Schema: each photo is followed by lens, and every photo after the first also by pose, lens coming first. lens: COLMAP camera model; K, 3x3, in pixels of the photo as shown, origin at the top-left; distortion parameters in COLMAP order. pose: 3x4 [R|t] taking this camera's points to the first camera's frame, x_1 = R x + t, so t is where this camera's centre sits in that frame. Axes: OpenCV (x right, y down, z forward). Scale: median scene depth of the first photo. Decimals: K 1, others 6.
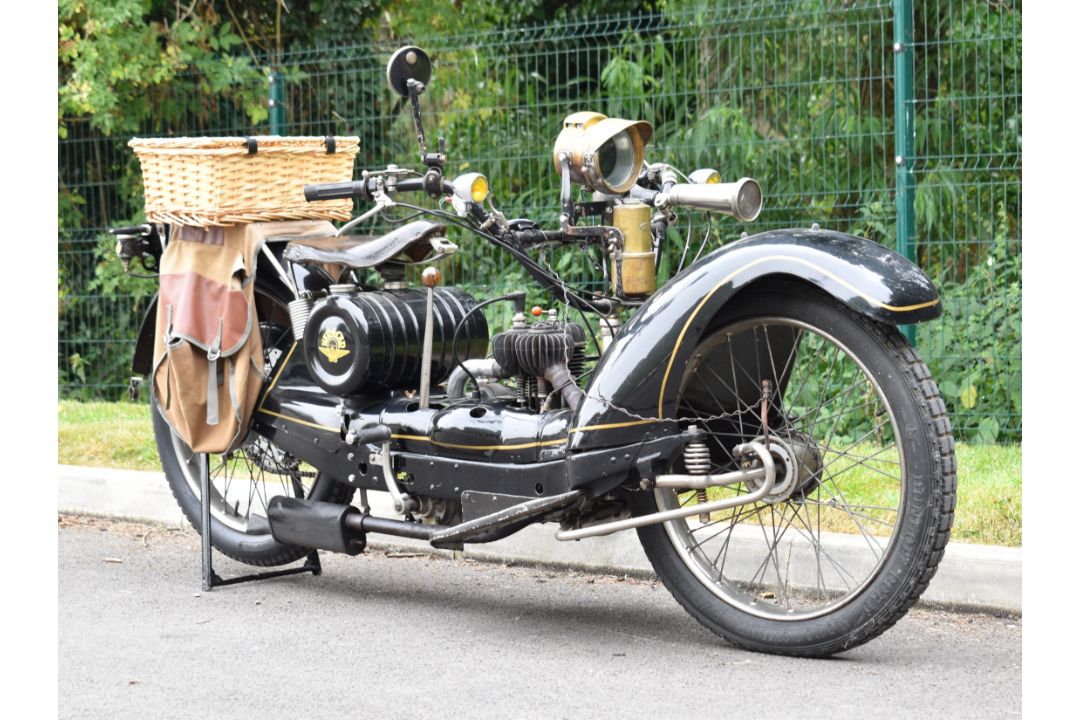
lens RADIAL K [[1458.1, 0, 540.0], [0, 1458.1, 360.0], [0, 0, 1]] dist [-0.094257, 0.688124]
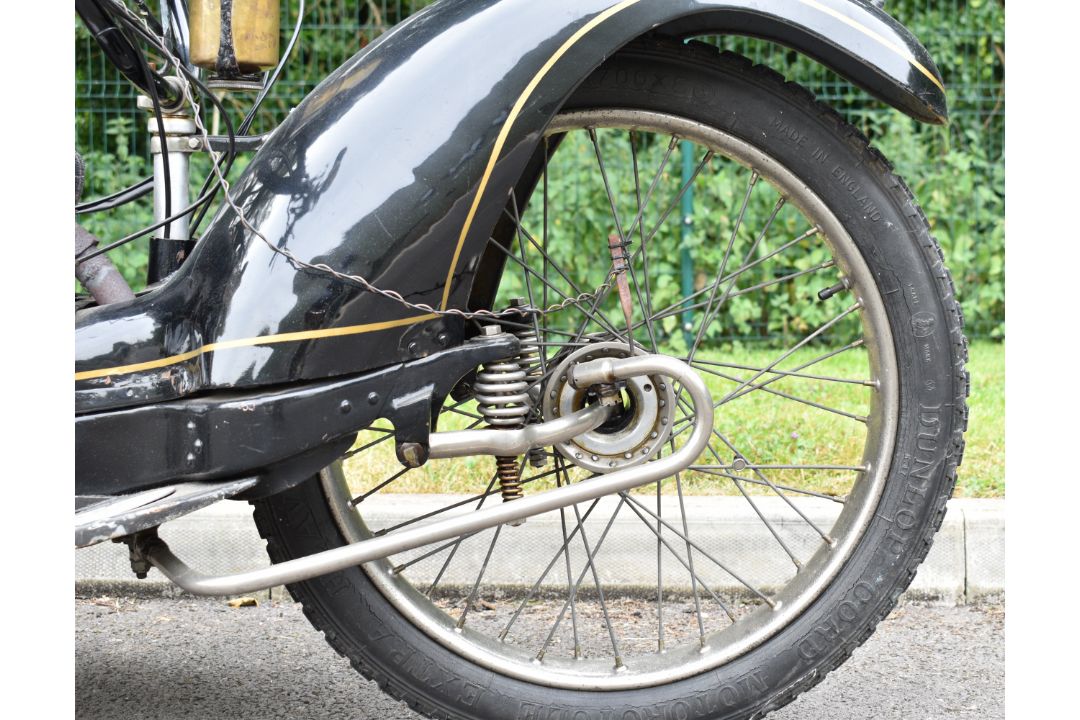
lens RADIAL K [[1458.1, 0, 540.0], [0, 1458.1, 360.0], [0, 0, 1]] dist [-0.094257, 0.688124]
pose [[0.809210, -0.034457, 0.586508, -0.159125], [0.003448, 0.998540, 0.053906, 0.028430], [-0.587509, -0.041599, 0.808148, 0.565005]]
